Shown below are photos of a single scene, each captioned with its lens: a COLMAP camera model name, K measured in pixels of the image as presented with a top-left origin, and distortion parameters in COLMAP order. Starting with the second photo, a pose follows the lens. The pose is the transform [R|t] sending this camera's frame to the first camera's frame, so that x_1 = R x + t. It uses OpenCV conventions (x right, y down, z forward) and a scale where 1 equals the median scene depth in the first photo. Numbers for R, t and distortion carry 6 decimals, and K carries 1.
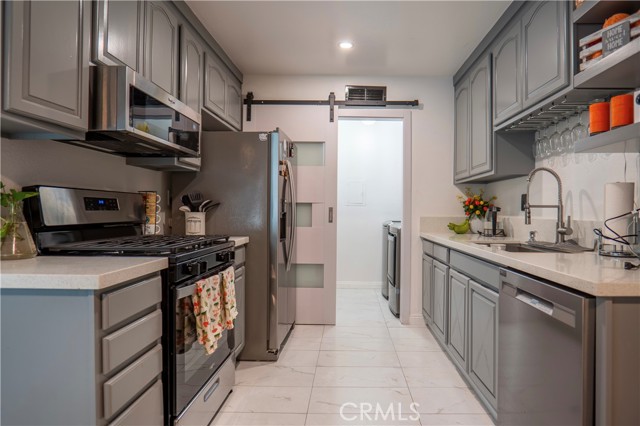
lens RADIAL K [[362.4, 0, 347.1], [0, 362.4, 213.6], [0, 0, 1]] dist [-0.035844, 0.005542]
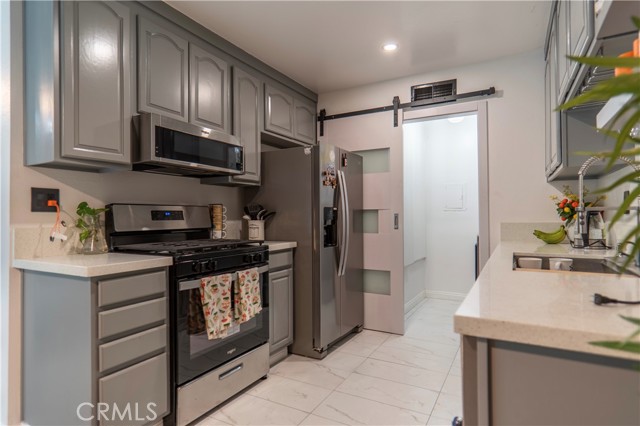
lens RADIAL K [[351.2, 0, 318.2], [0, 351.2, 215.1], [0, 0, 1]] dist [-0.004082, 0.002399]
pose [[0.871804, -0.016545, -0.489576, 0.325887], [0.010396, 0.999829, -0.015277, -0.001424], [0.489745, 0.008229, 0.871827, 0.093888]]
